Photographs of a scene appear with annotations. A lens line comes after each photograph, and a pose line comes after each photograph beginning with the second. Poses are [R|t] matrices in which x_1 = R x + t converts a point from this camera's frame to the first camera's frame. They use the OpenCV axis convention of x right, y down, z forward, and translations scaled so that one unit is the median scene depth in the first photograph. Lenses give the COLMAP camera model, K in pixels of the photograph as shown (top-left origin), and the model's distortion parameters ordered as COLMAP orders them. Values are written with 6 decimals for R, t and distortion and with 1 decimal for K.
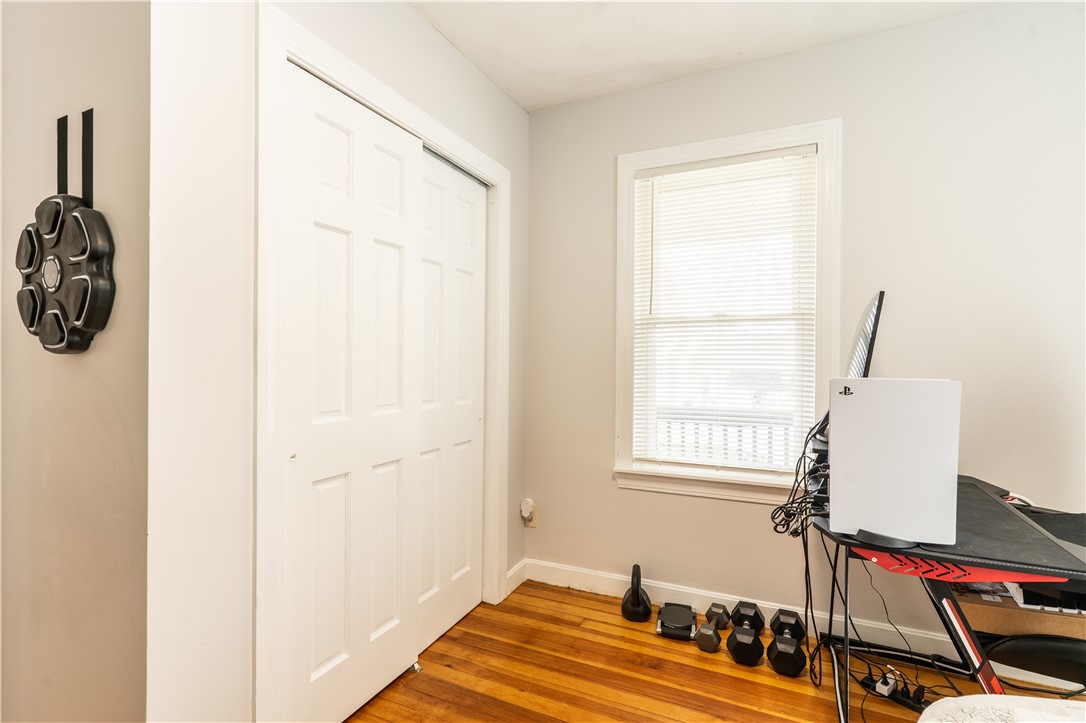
lens RADIAL K [[518.9, 0, 536.0], [0, 518.9, 360.7], [0, 0, 1]] dist [0.002009, 0.000111]
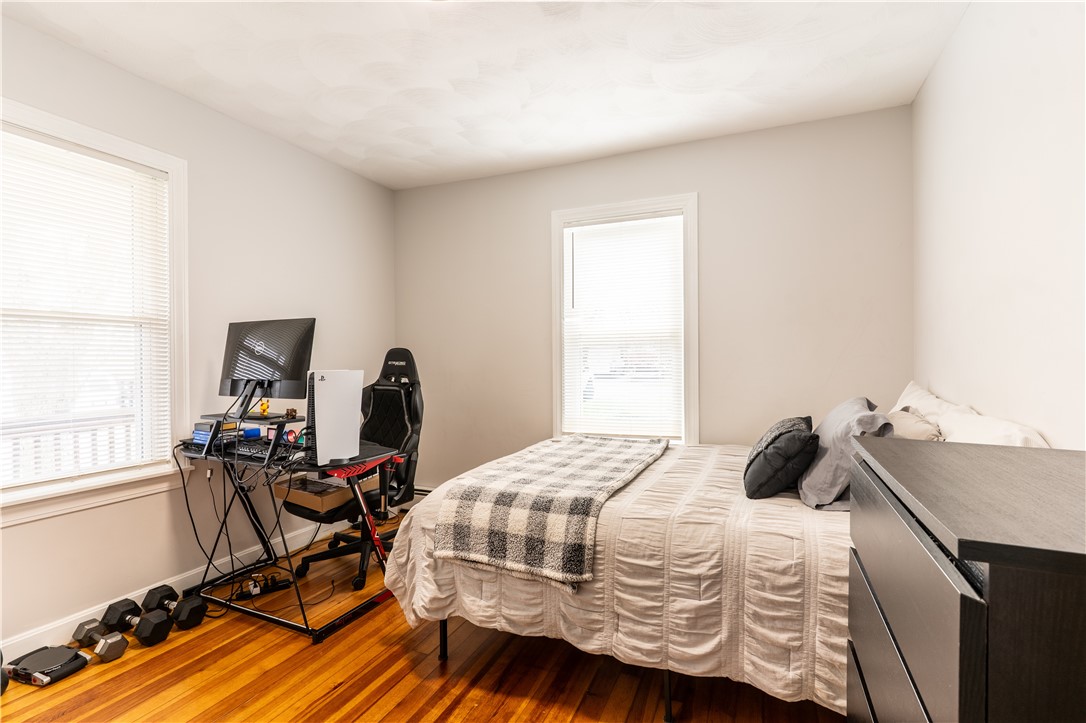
lens RADIAL K [[518.9, 0, 536.0], [0, 518.9, 360.7], [0, 0, 1]] dist [0.002009, 0.000111]
pose [[-0.024620, -0.009047, 0.999656, -0.668630], [0.007768, 0.999927, 0.009241, -0.005333], [-0.999667, 0.007992, -0.024547, 0.227878]]
